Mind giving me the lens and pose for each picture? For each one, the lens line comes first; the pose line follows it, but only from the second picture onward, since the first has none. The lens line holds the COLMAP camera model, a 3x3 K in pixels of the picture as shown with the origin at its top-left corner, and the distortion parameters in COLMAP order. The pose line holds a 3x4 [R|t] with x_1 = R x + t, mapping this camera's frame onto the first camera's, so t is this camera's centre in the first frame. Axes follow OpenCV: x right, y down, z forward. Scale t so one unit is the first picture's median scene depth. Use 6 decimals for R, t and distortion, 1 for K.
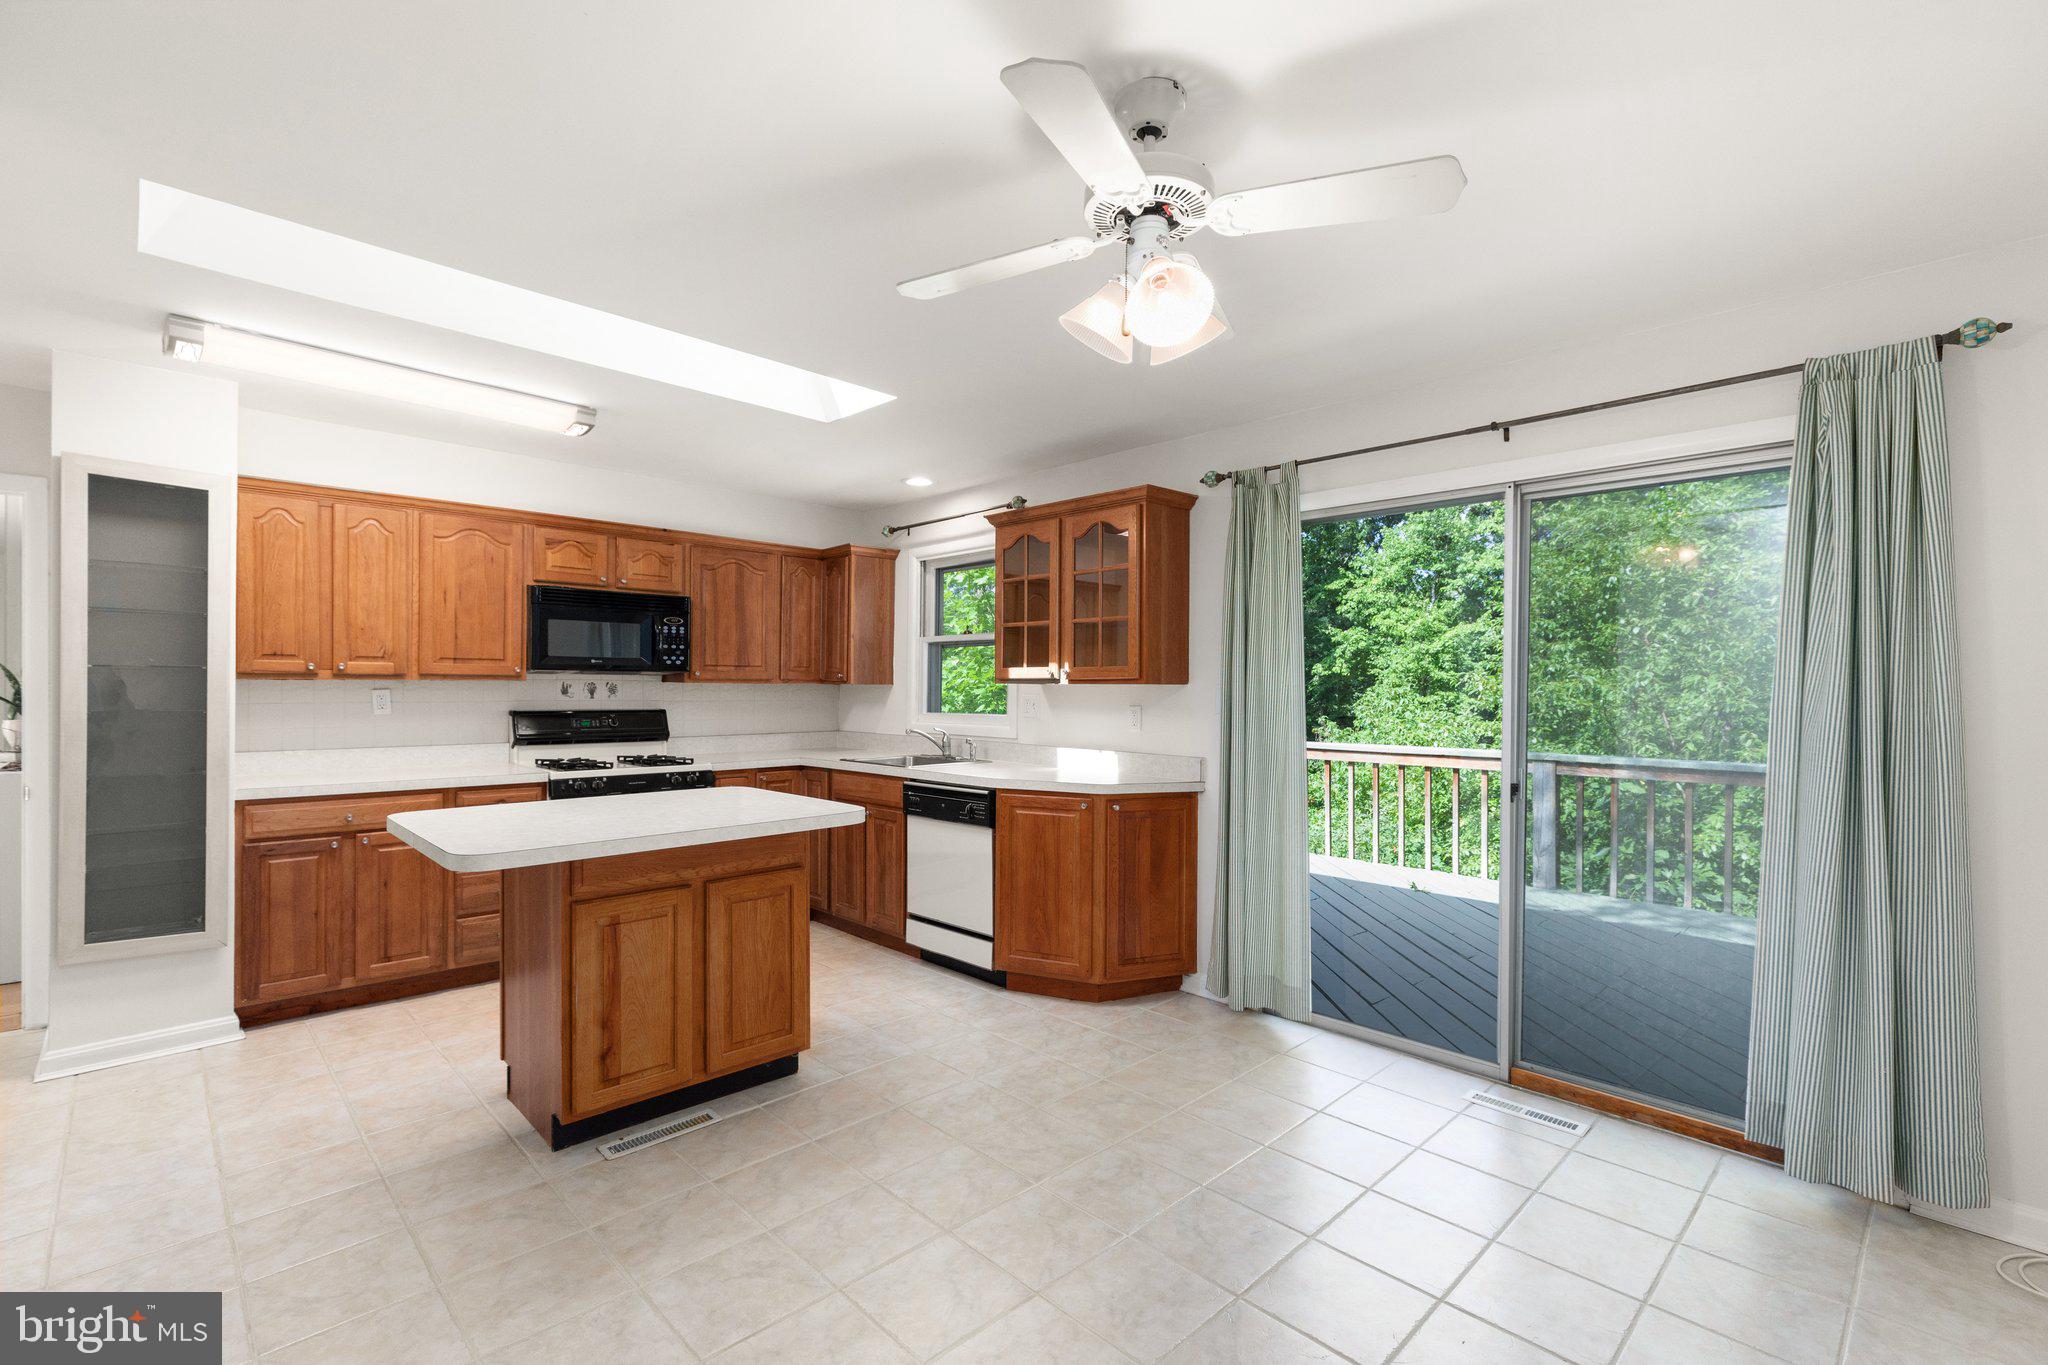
lens RADIAL K [[925.8, 0, 1021.4], [0, 925.8, 680.2], [0, 0, 1]] dist [0.005152, -0.001117]
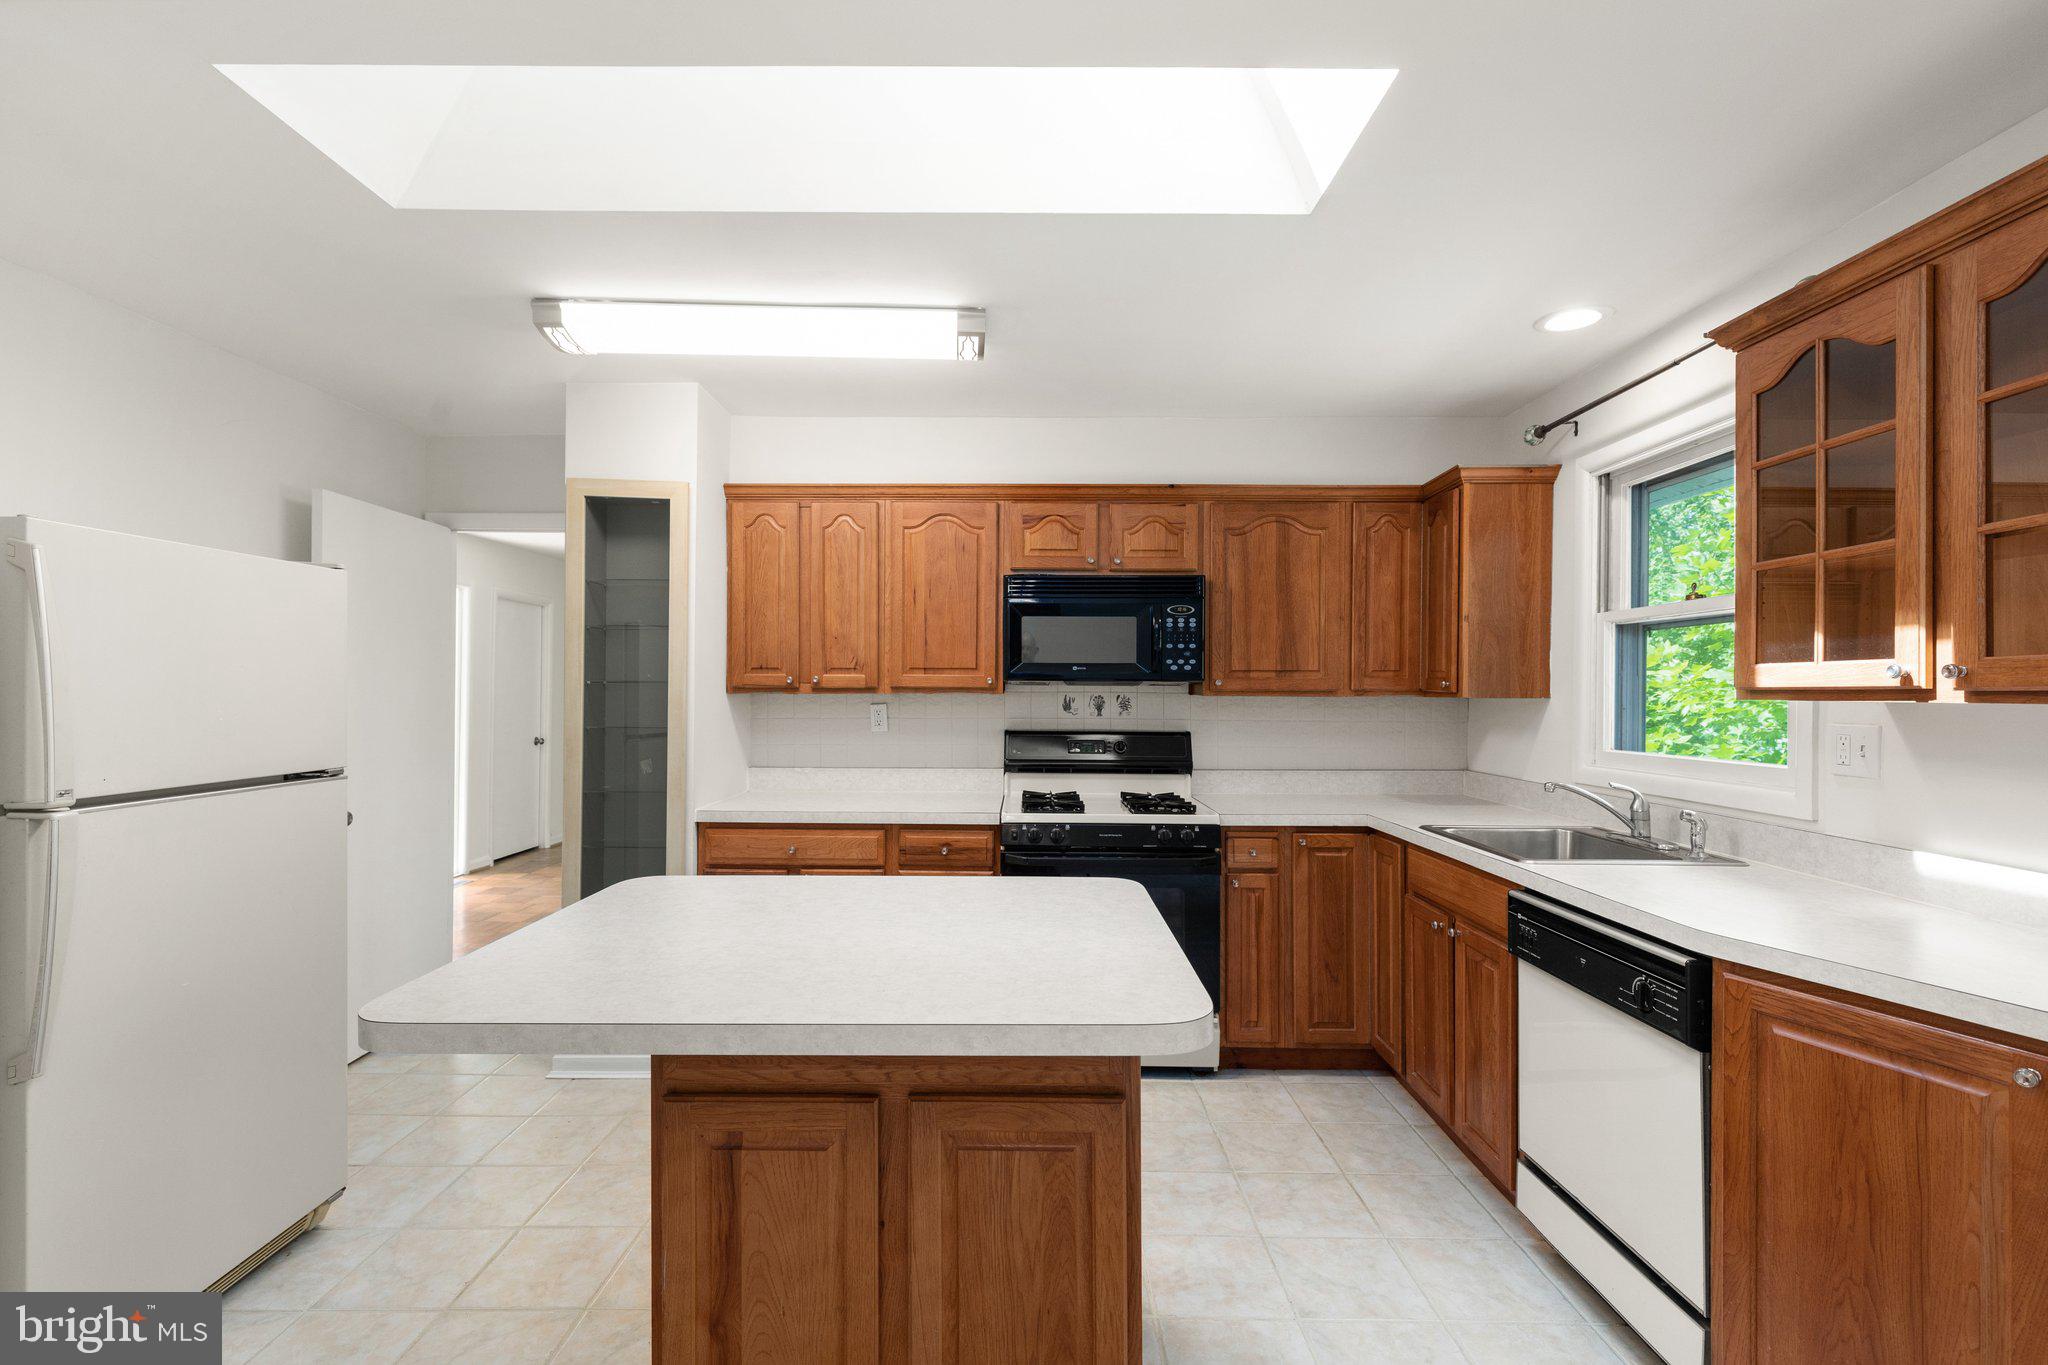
lens RADIAL K [[925.8, 0, 1007.1], [0, 925.8, 686.2], [0, 0, 1]] dist [0.005152, -0.001117]
pose [[0.708776, -0.007104, -0.705398, 0.038181], [0.005863, 0.999974, -0.004179, -0.003077], [0.705409, -0.001174, 0.708800, 0.435376]]
